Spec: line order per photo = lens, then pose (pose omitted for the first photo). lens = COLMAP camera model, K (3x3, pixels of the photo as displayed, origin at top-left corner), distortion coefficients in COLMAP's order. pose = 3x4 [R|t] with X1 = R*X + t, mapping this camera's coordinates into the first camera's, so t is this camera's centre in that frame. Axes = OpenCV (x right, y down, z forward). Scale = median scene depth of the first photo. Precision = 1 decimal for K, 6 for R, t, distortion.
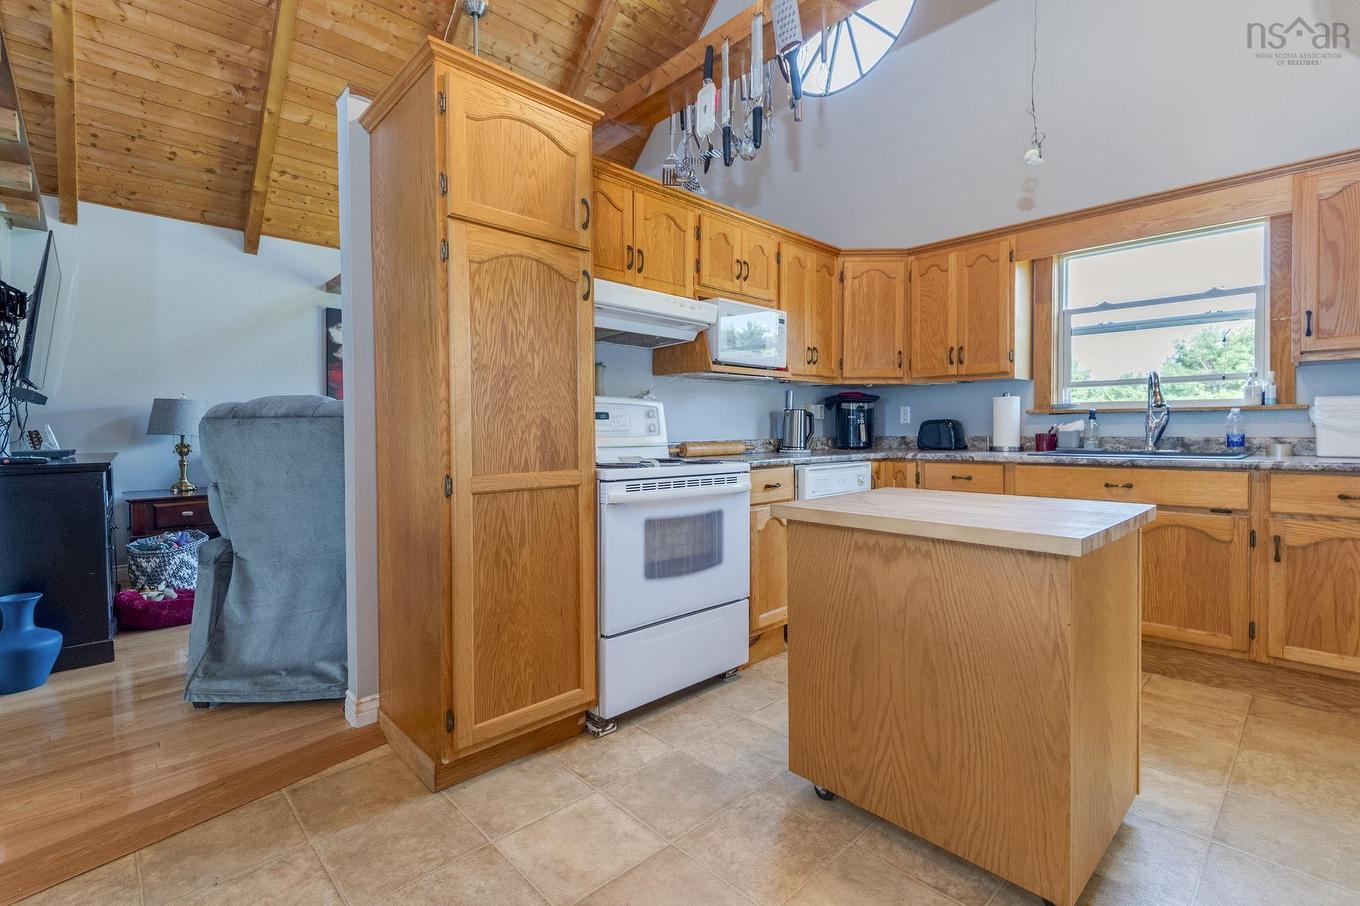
lens RADIAL K [[615.0, 0, 703.1], [0, 615.0, 433.8], [0, 0, 1]] dist [0.048742, -0.027686]
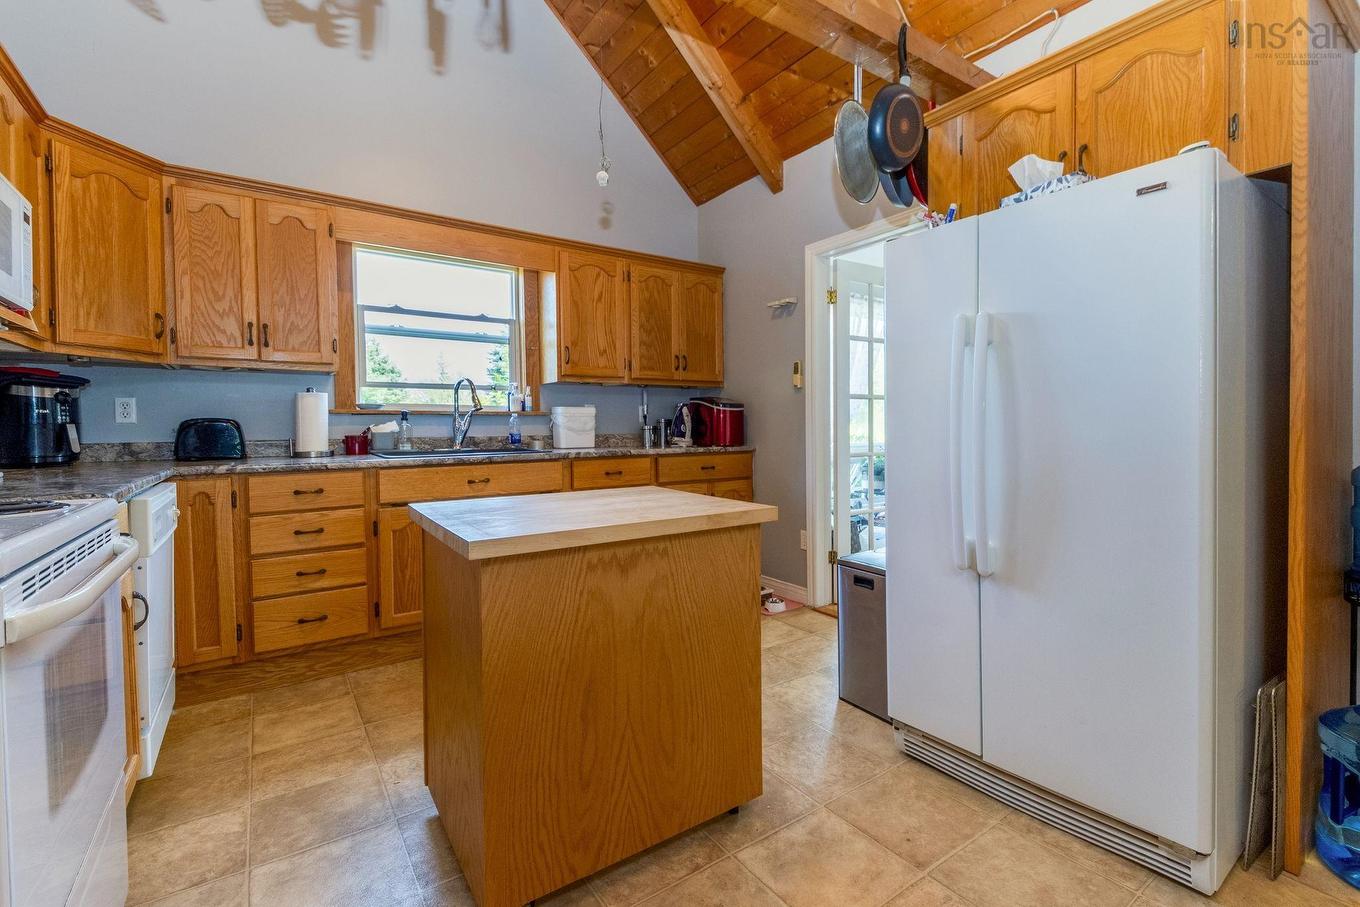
lens RADIAL K [[615.0, 0, 703.1], [0, 615.0, 434.3], [0, 0, 1]] dist [0.048742, -0.027686]
pose [[0.162851, -0.009576, 0.986604, -0.317757], [0.014767, 0.999865, 0.007267, -0.001250], [-0.986540, 0.013386, 0.162970, 0.403423]]
